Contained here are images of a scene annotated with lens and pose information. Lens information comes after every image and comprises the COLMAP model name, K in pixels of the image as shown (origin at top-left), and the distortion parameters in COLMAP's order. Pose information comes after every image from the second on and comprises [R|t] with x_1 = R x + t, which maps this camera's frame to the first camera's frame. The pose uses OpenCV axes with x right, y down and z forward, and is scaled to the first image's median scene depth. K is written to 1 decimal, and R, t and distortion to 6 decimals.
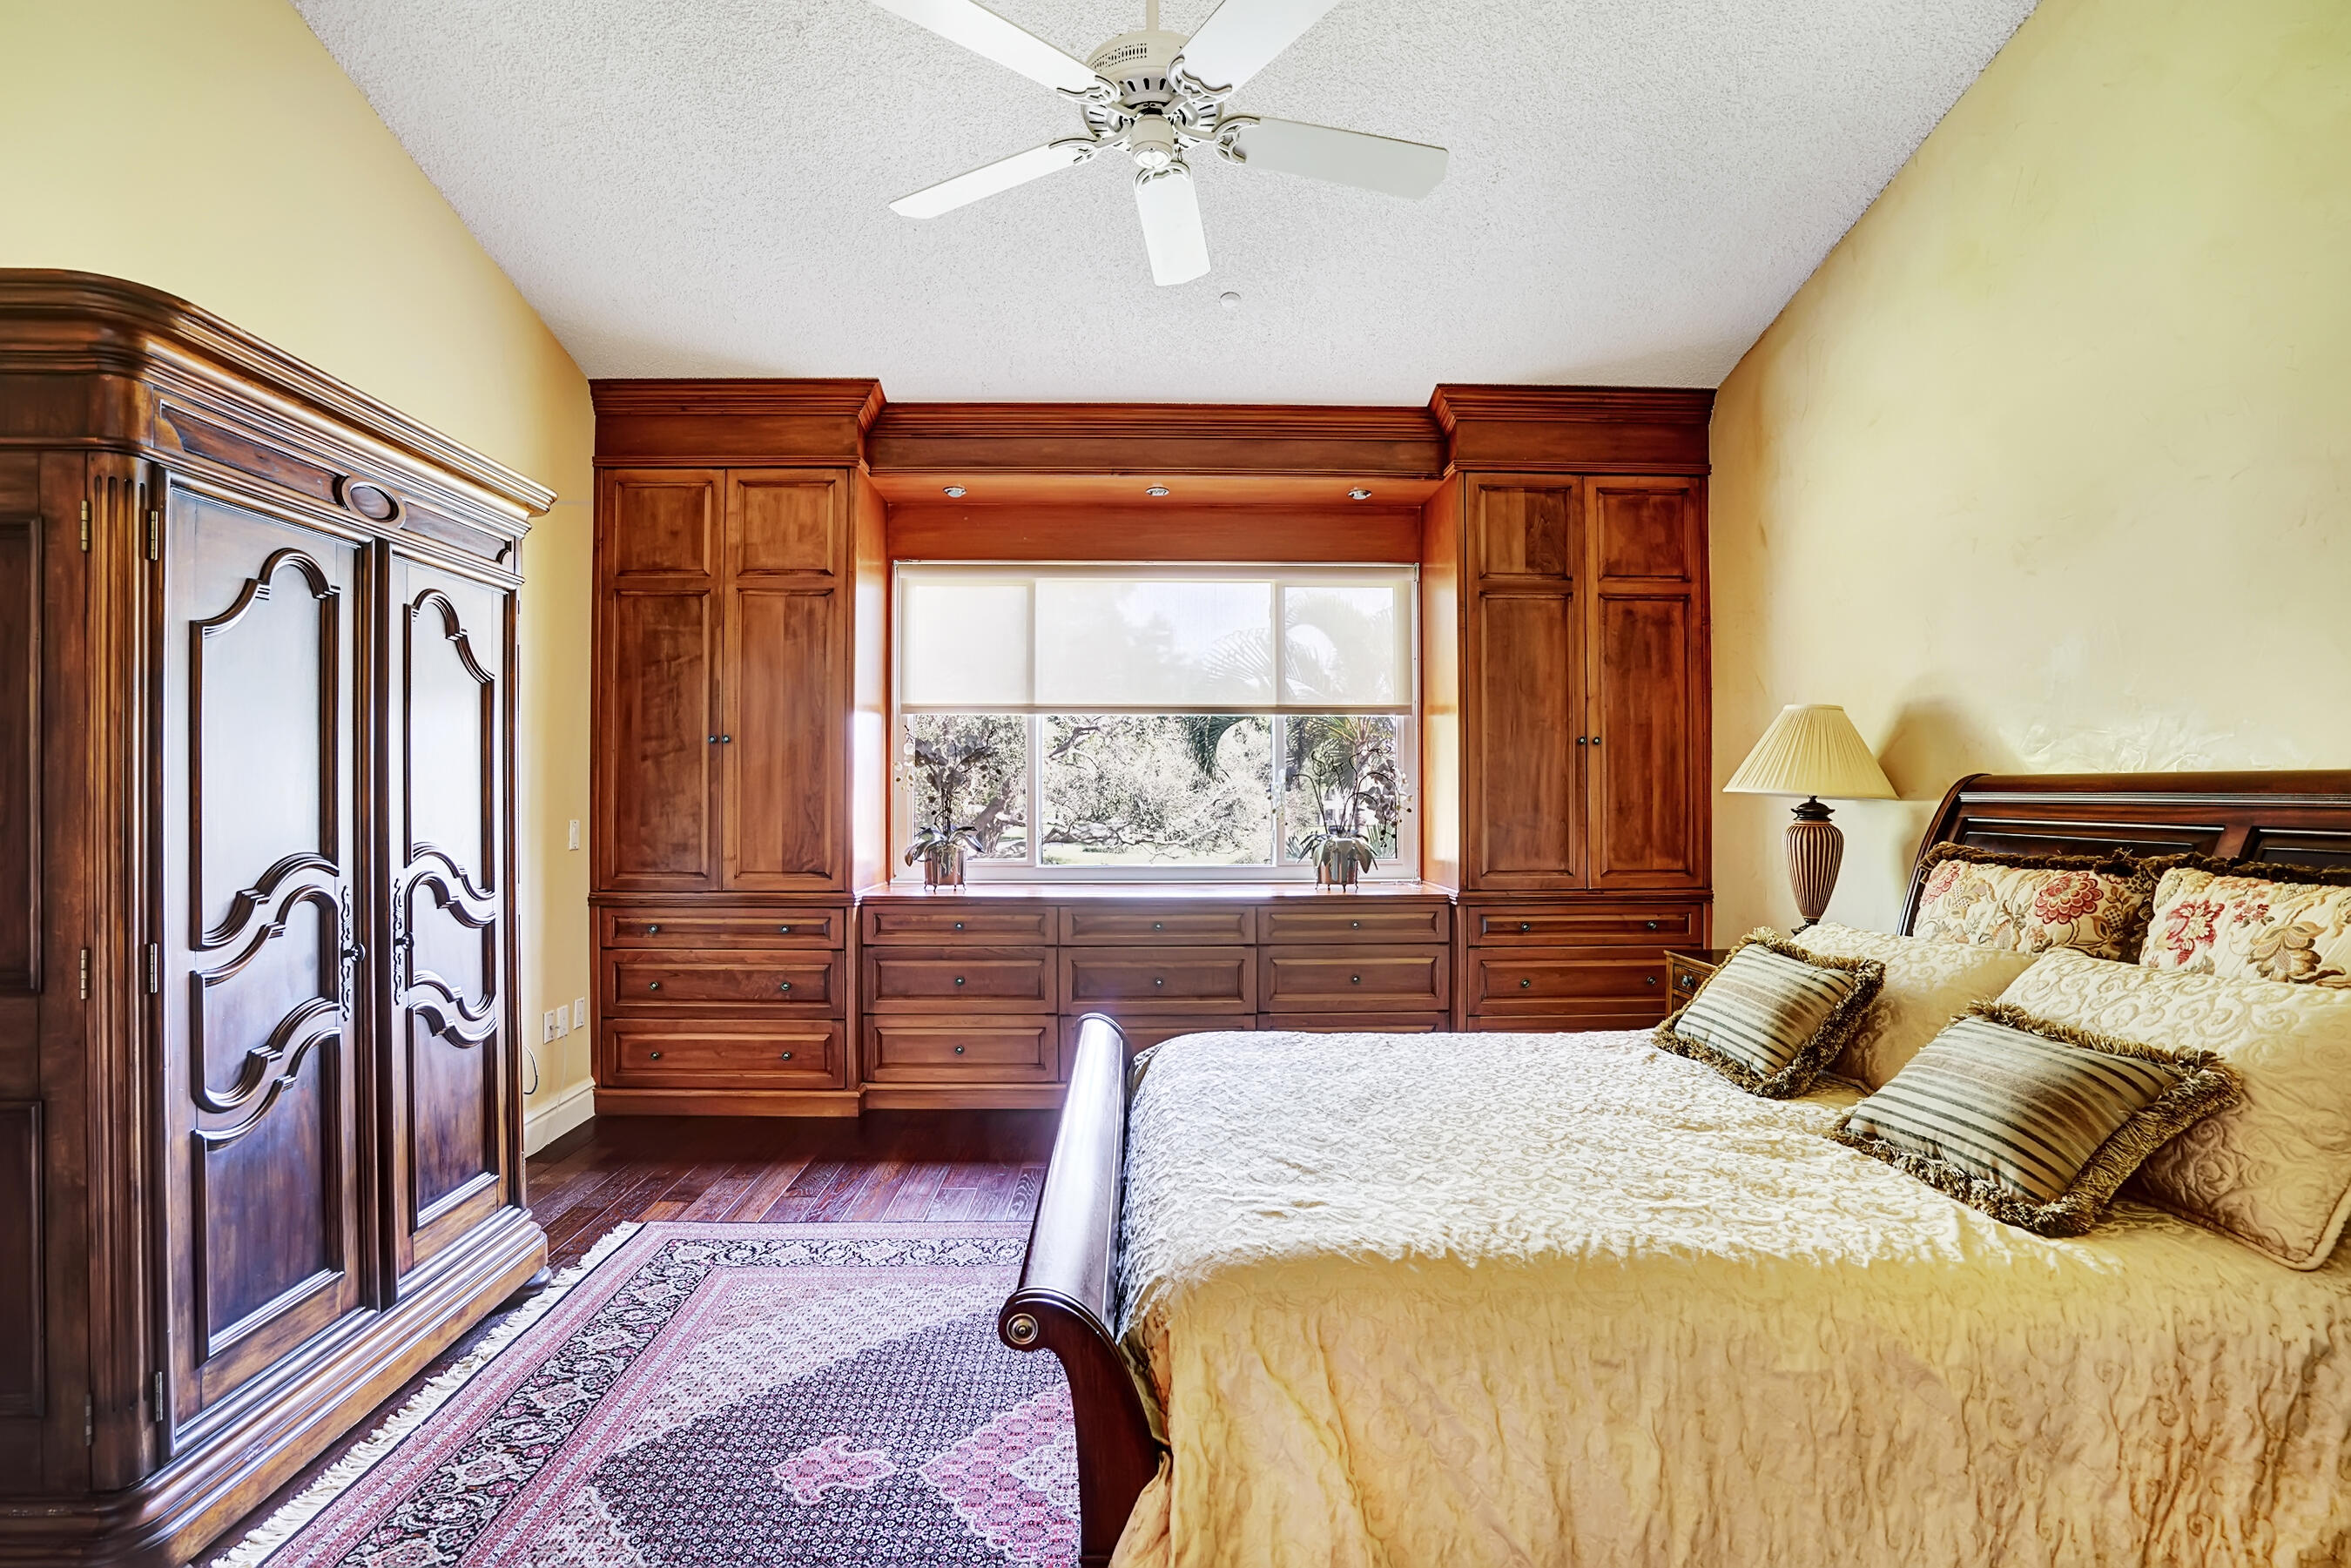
lens RADIAL K [[1096.0, 0, 1175.5], [0, 1096.0, 784.0], [0, 0, 1]] dist [-0.068361, 0.030804]
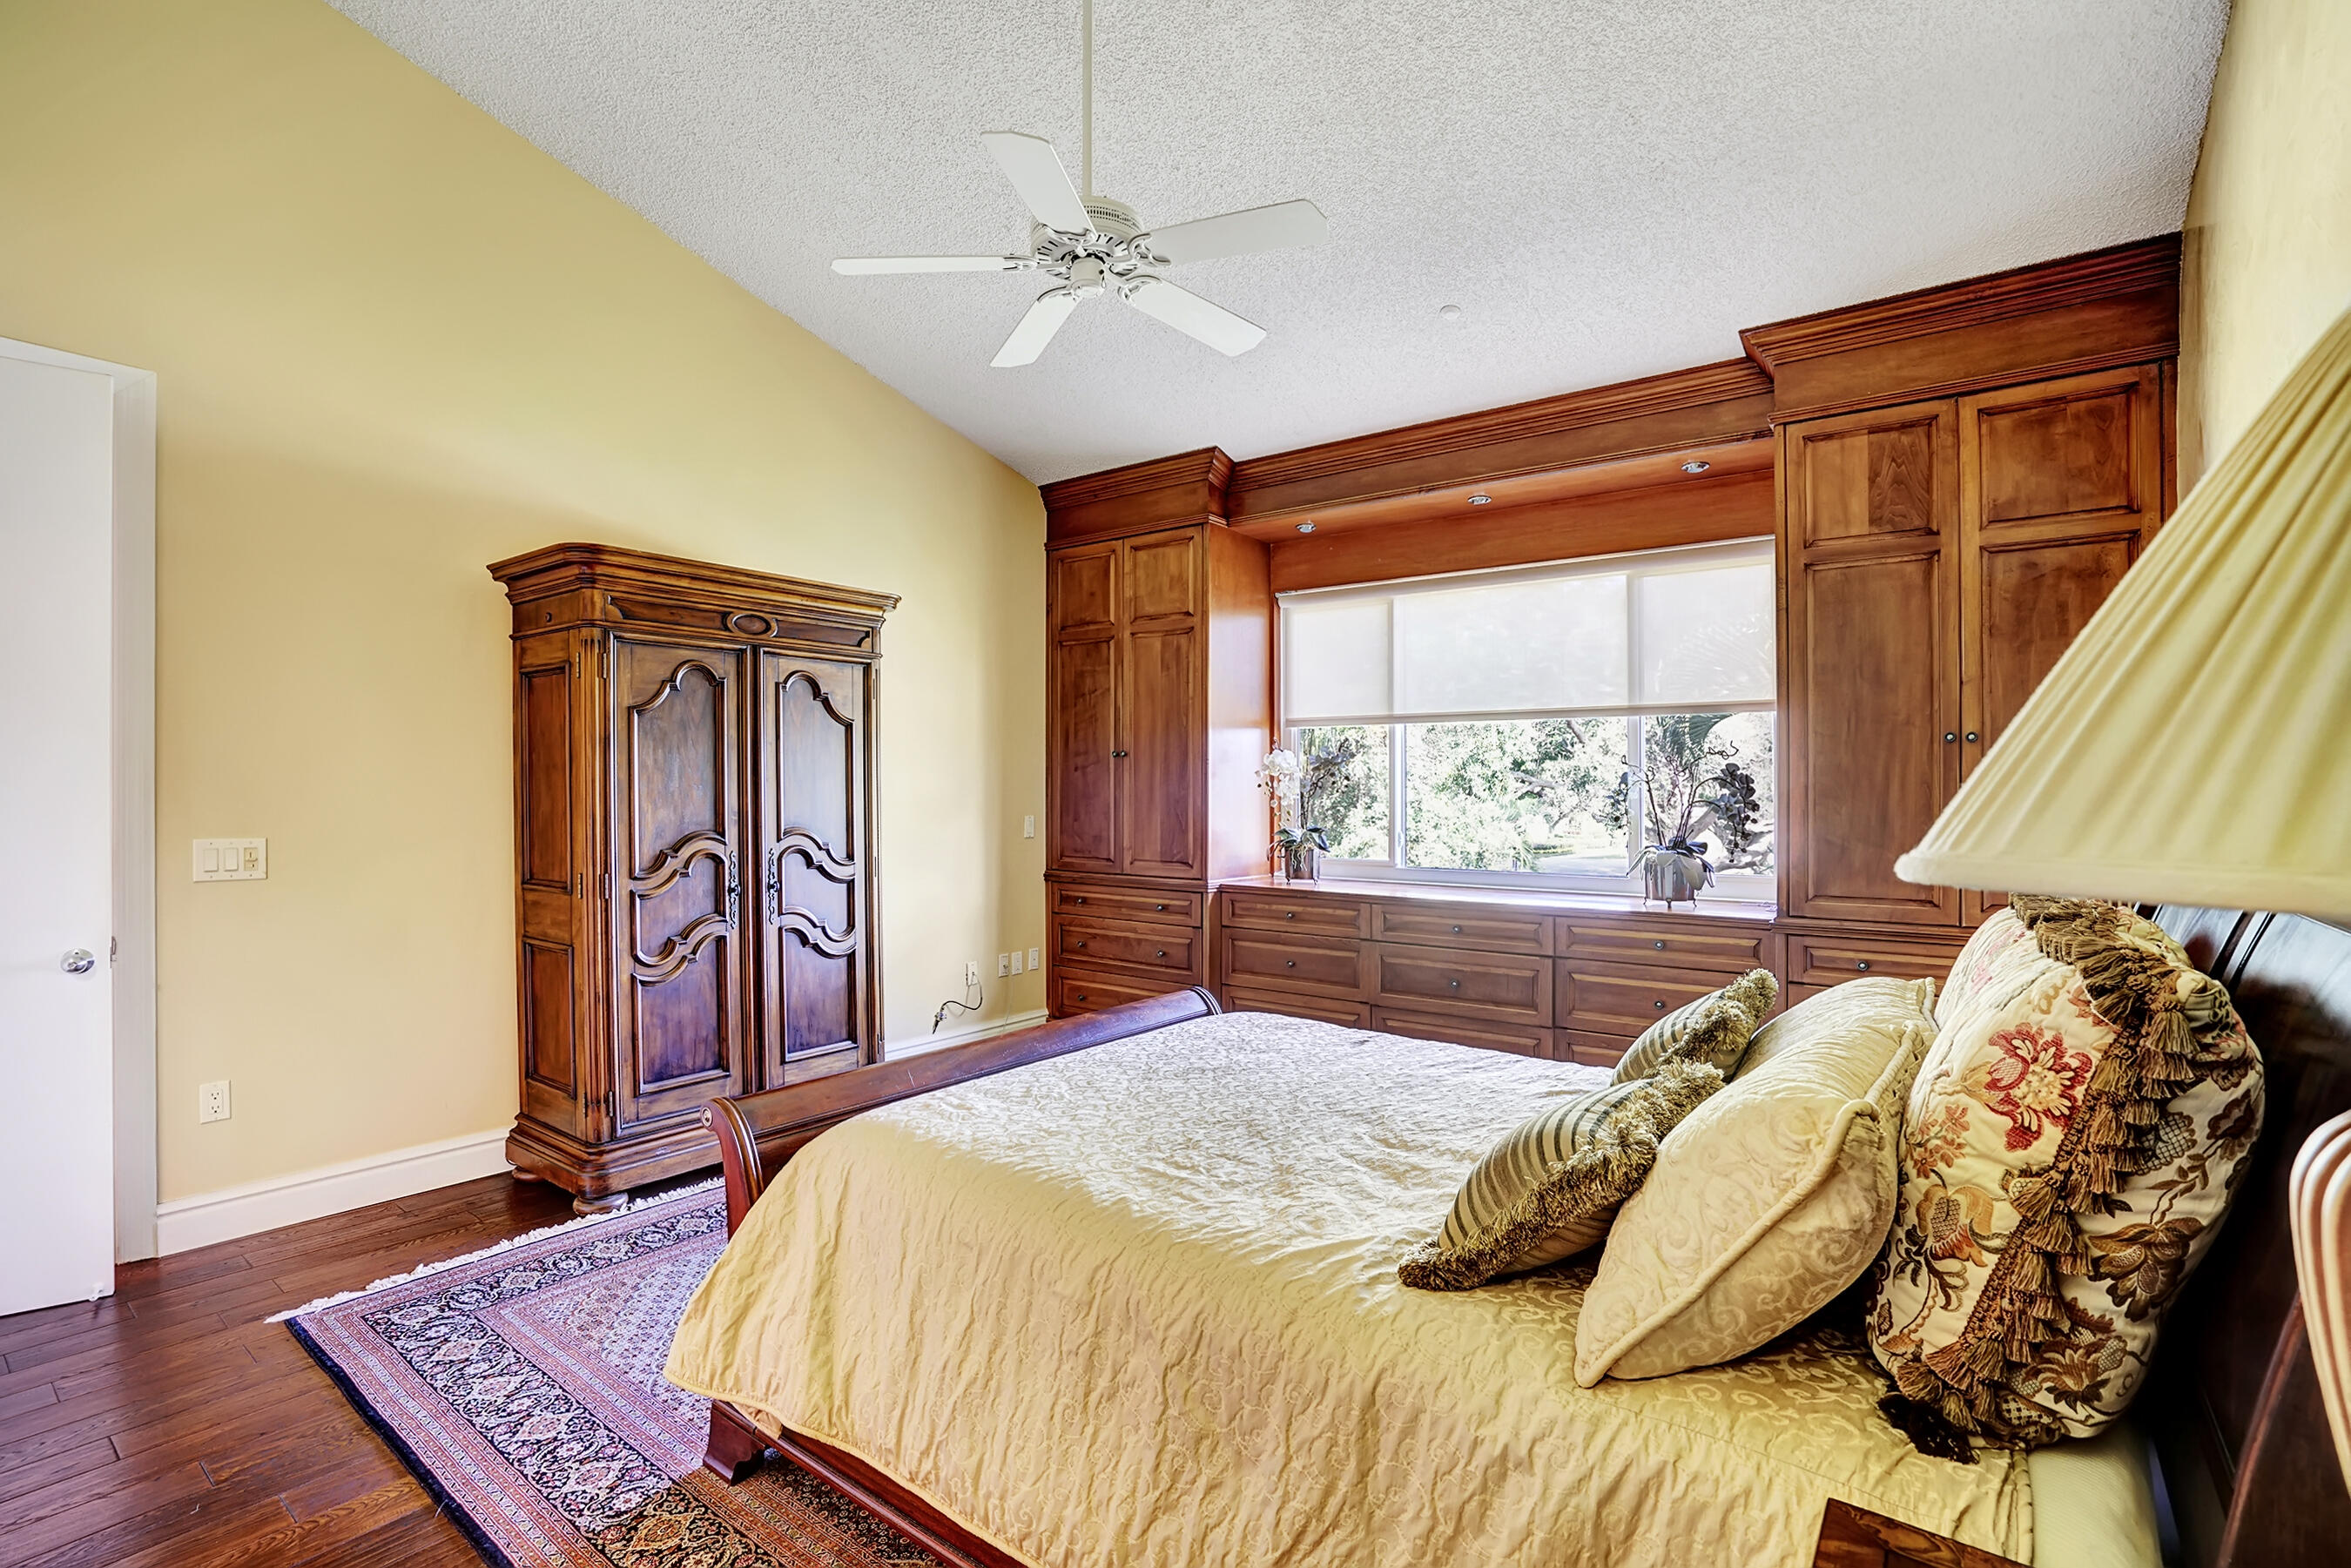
lens RADIAL K [[1103.2, 0, 1170.9], [0, 1103.2, 795.4], [0, 0, 1]] dist [-0.065287, 0.031131]
pose [[0.774005, 0.006658, -0.633144, 0.437006], [-0.000355, 0.999949, 0.010082, -0.005751], [0.633179, -0.007579, 0.773968, 0.040700]]
